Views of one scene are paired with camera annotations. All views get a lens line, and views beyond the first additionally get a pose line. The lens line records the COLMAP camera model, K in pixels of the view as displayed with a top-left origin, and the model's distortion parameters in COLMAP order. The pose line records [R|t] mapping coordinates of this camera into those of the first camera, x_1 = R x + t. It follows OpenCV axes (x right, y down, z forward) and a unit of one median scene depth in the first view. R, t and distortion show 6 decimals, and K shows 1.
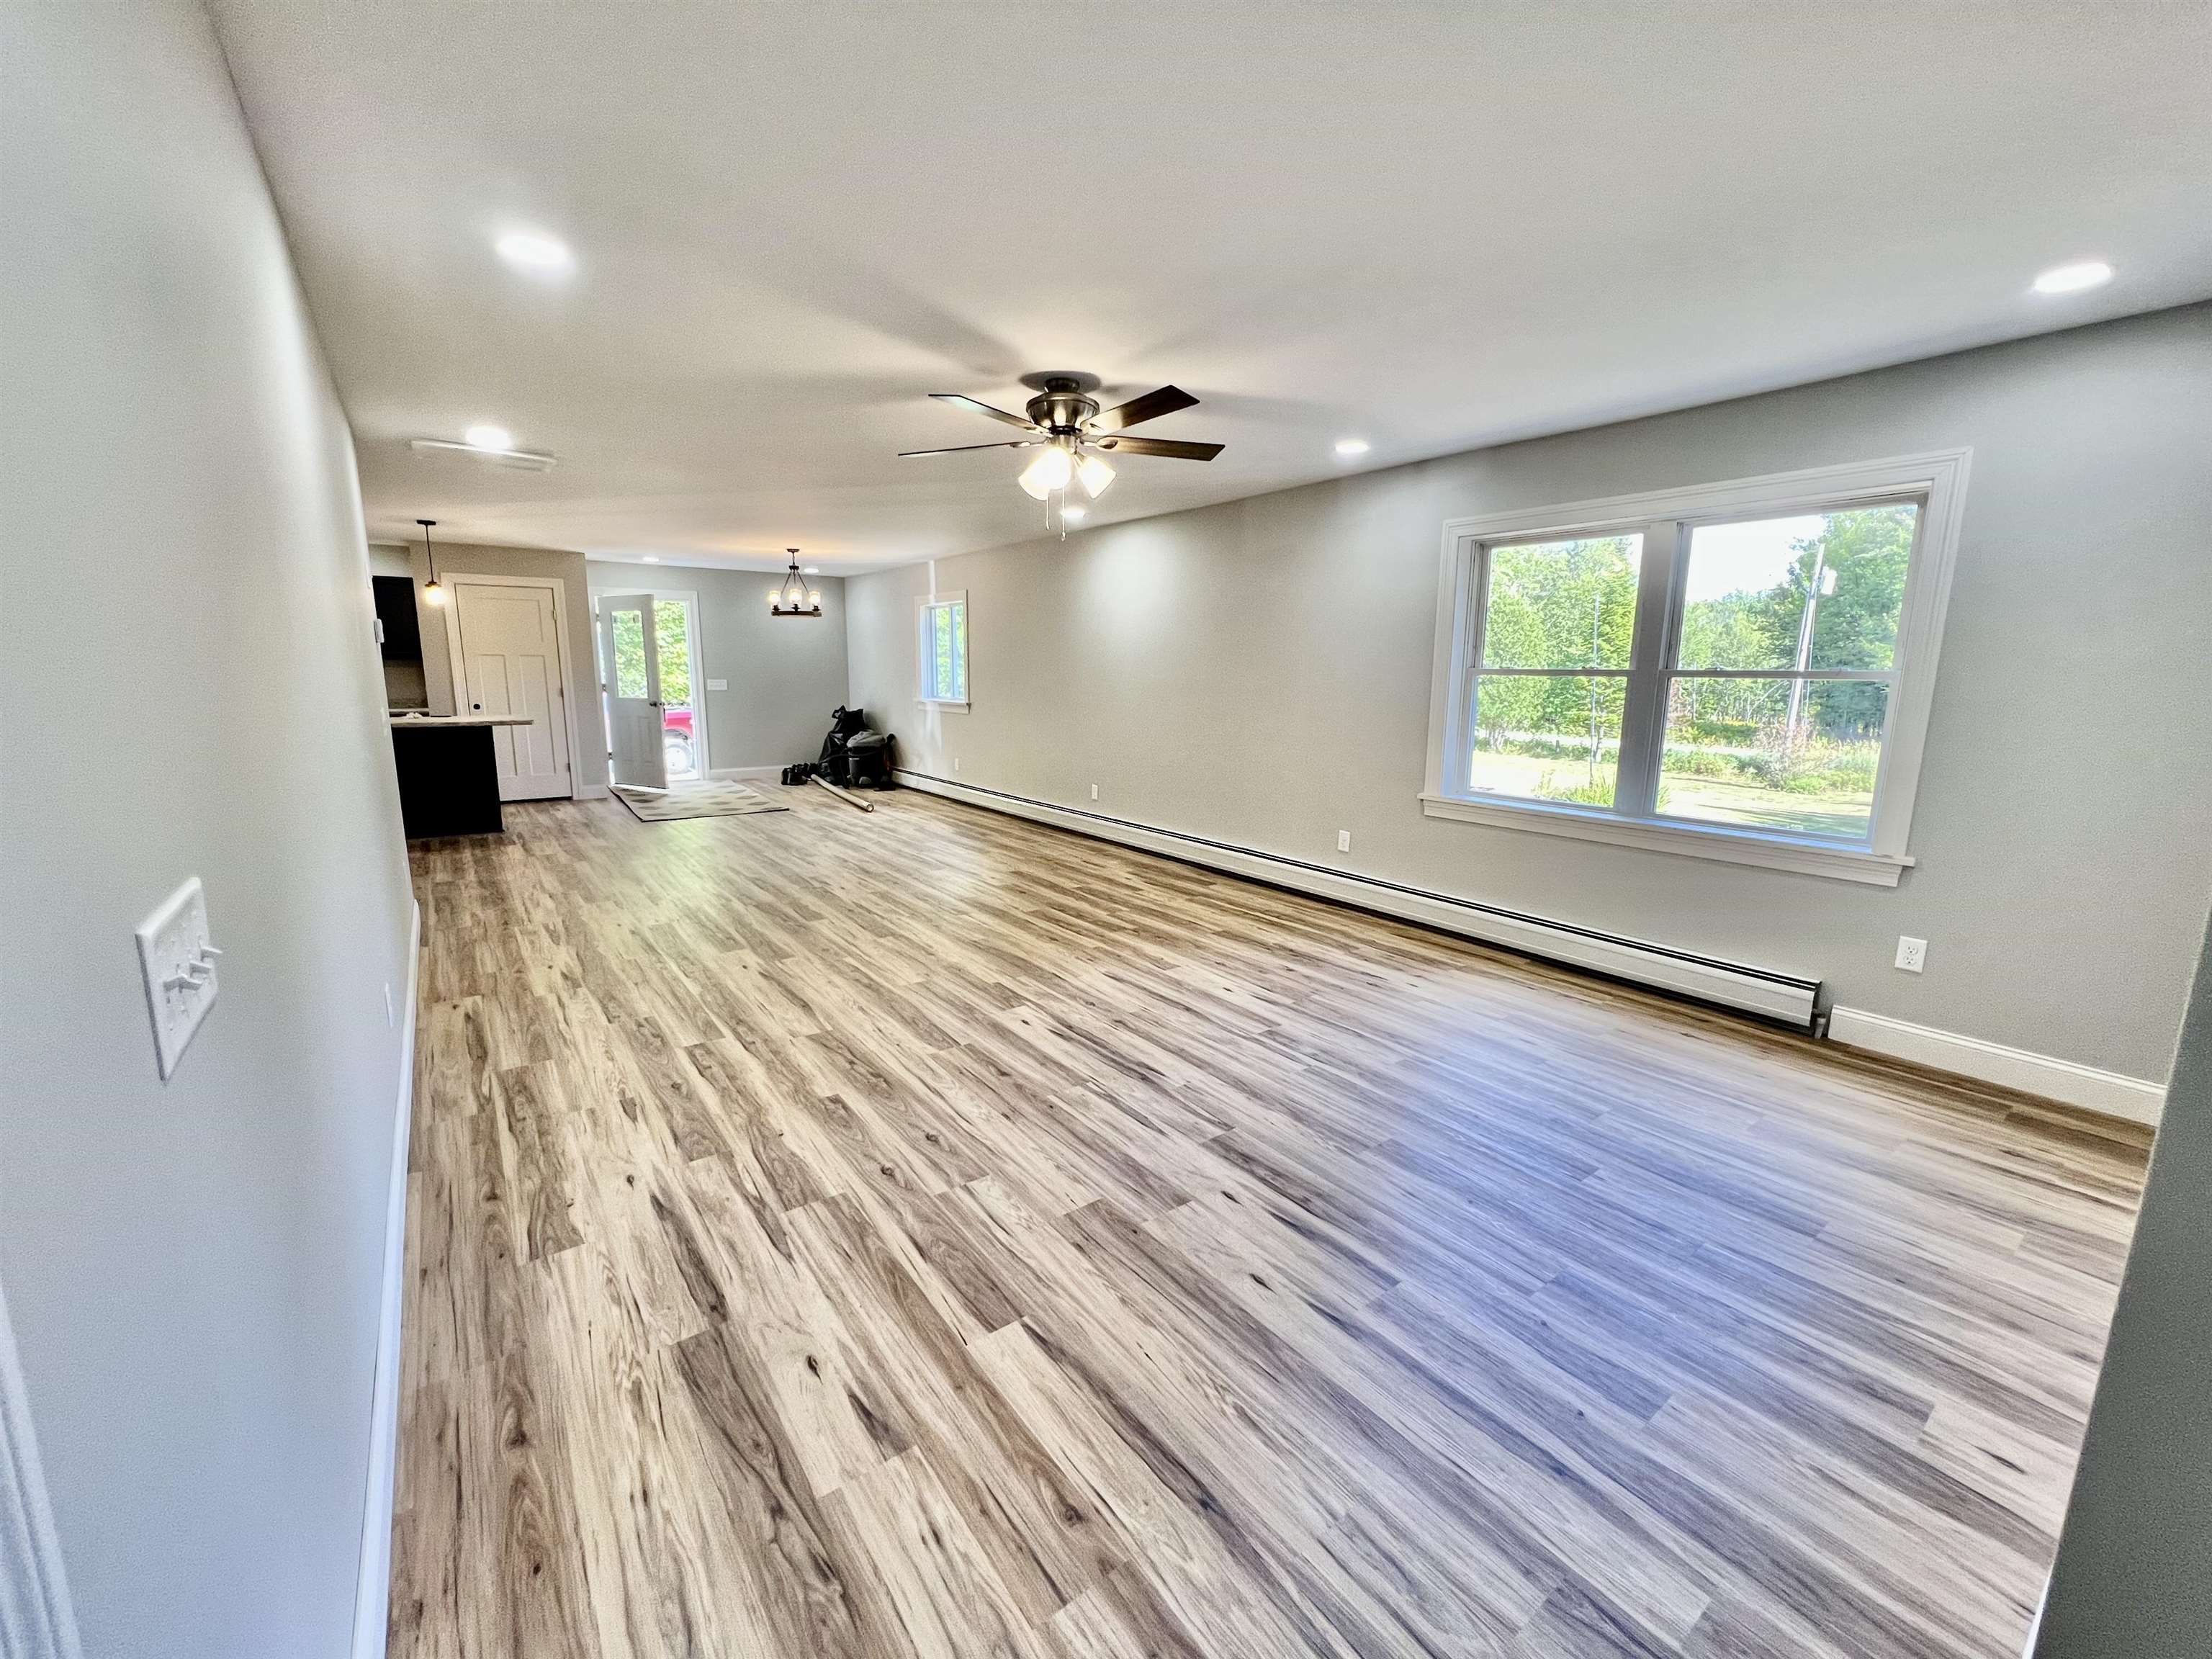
lens RADIAL K [[903.6, 0, 1102.4], [0, 903.6, 761.6], [0, 0, 1]] dist [-0.015054, -0.000028]
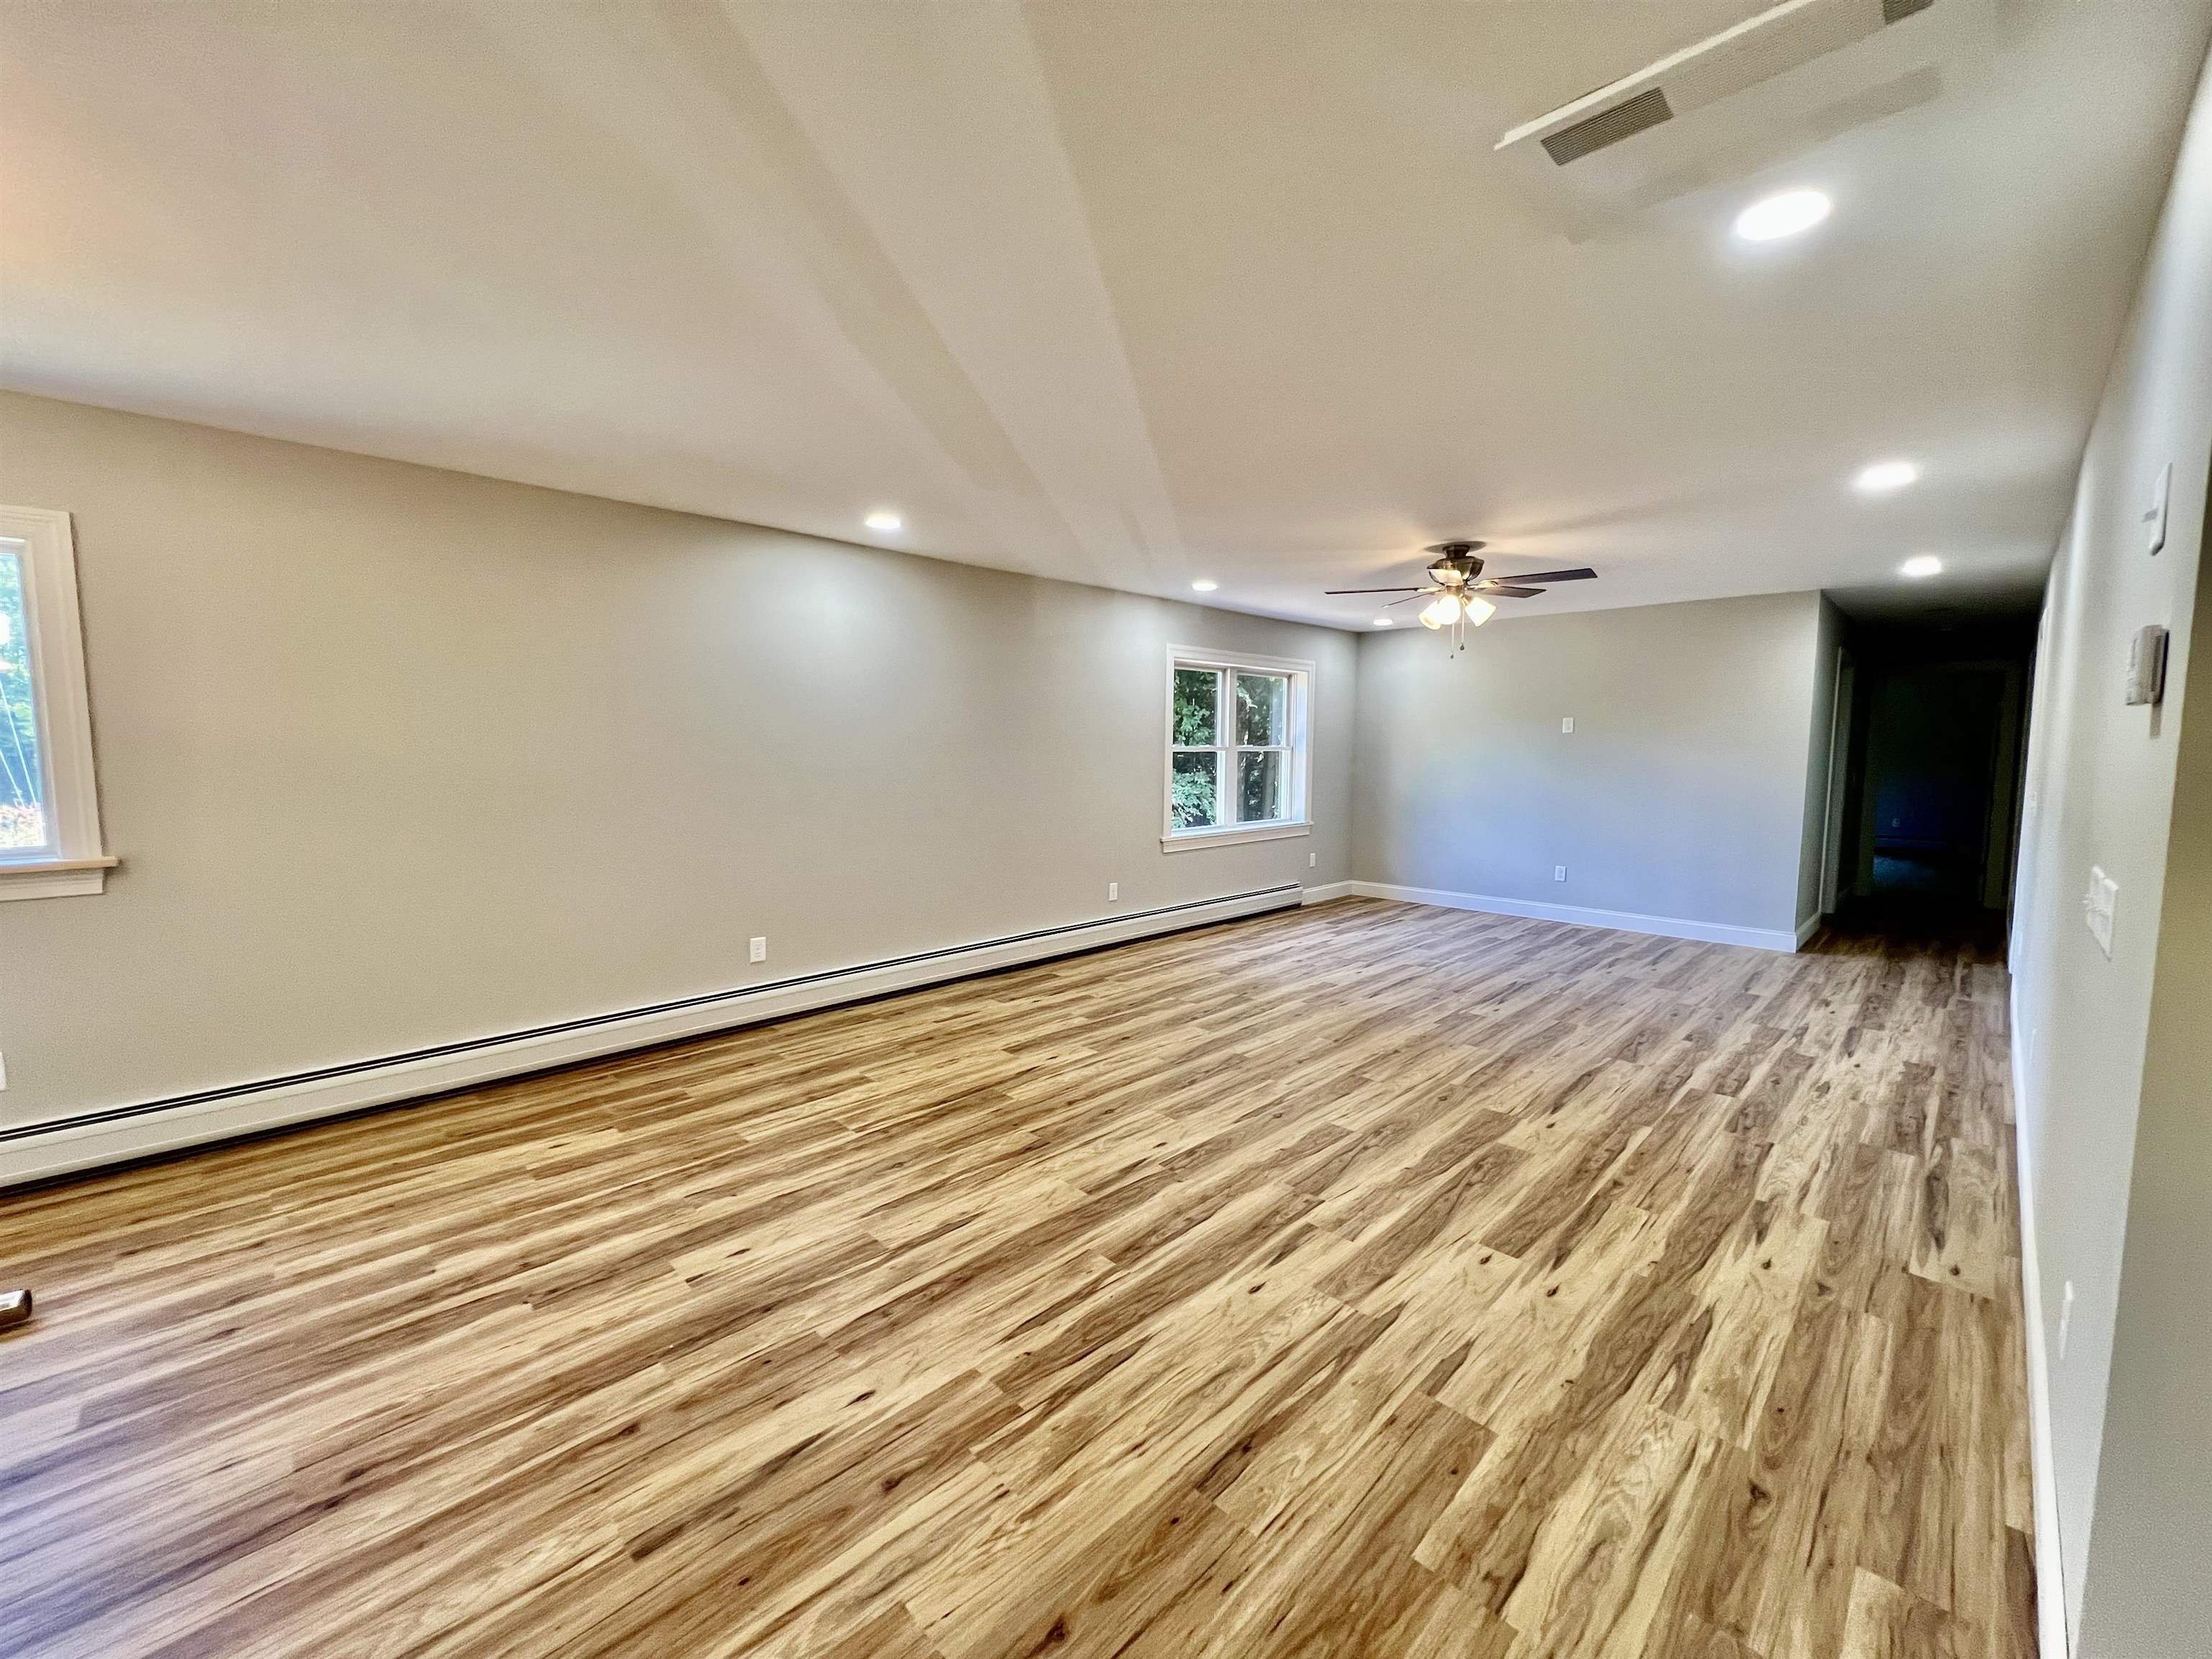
lens RADIAL K [[883.9, 0, 1106.0], [0, 883.9, 829.5], [0, 0, 1]] dist [0.001400, -0.000166]
pose [[-0.145752, -0.107214, 0.983495, -1.228401], [0.095497, 0.987944, 0.121852, -0.191762], [-0.984701, 0.111681, -0.133756, 1.653741]]
